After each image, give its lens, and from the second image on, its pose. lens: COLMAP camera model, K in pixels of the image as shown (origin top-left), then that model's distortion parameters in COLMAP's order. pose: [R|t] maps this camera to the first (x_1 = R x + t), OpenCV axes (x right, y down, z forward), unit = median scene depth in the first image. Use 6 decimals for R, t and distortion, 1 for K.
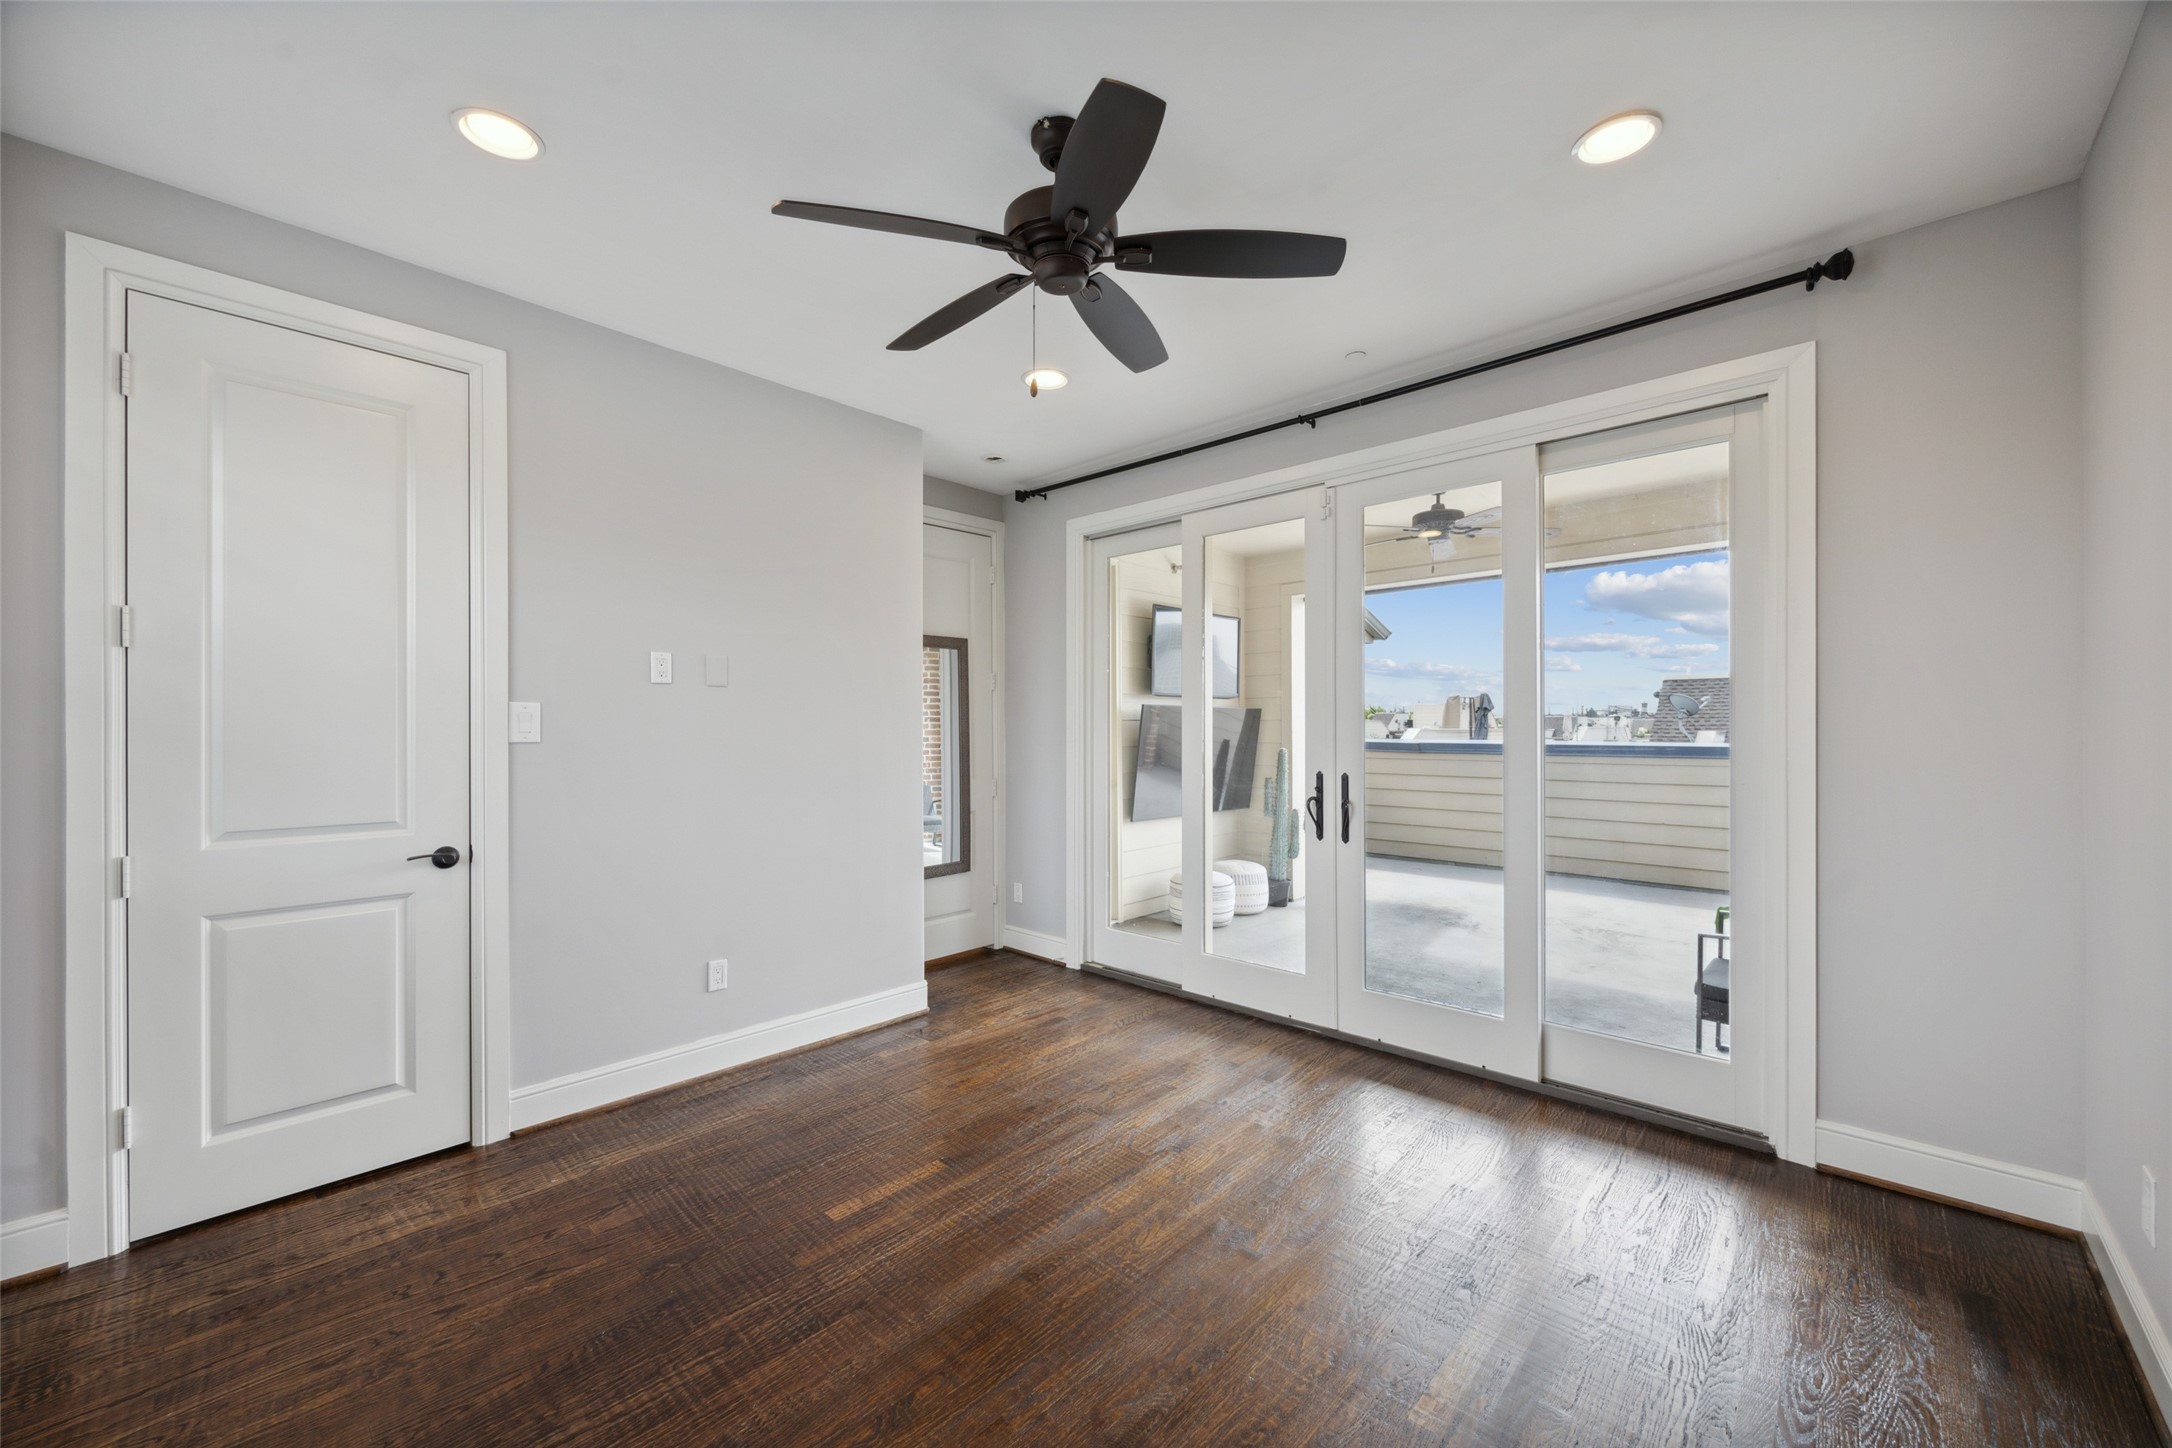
lens RADIAL K [[833.2, 0, 1087.0], [0, 833.2, 725.9], [0, 0, 1]] dist [-0.002998, 0.000293]
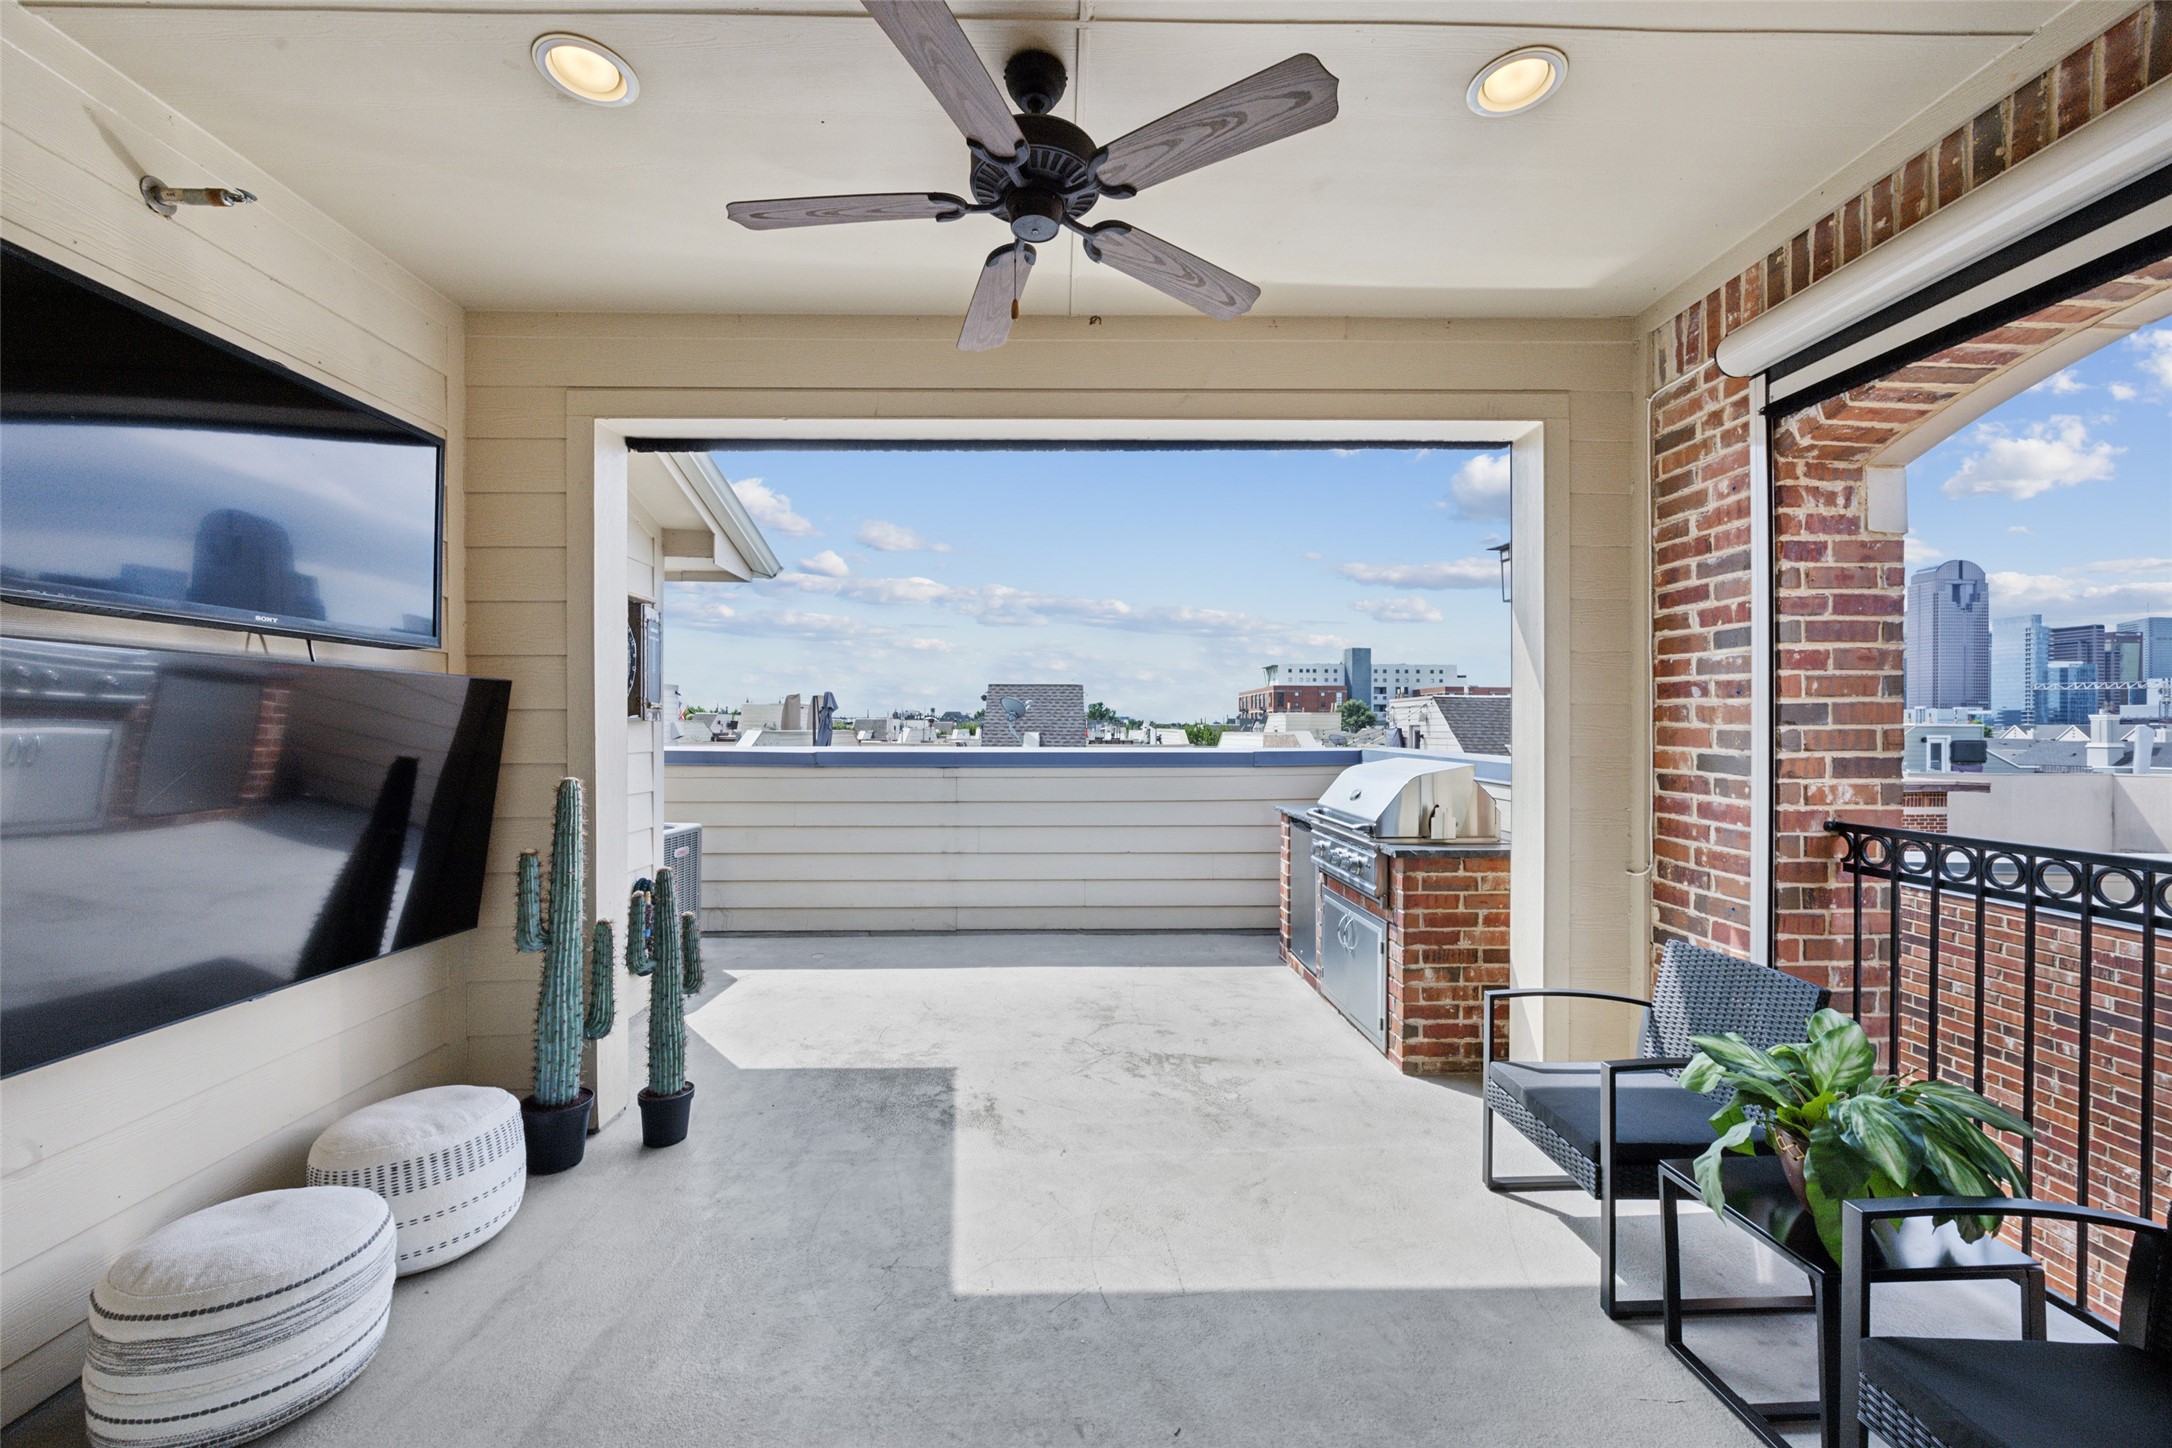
lens RADIAL K [[833.2, 0, 1085.5], [0, 833.2, 729.9], [0, 0, 1]] dist [-0.002998, 0.000293]
pose [[0.707942, 0.000091, 0.706271, 0.124583], [-0.001146, 0.999999, 0.001020, 0.002851], [-0.706270, -0.001531, 0.707941, 0.528187]]
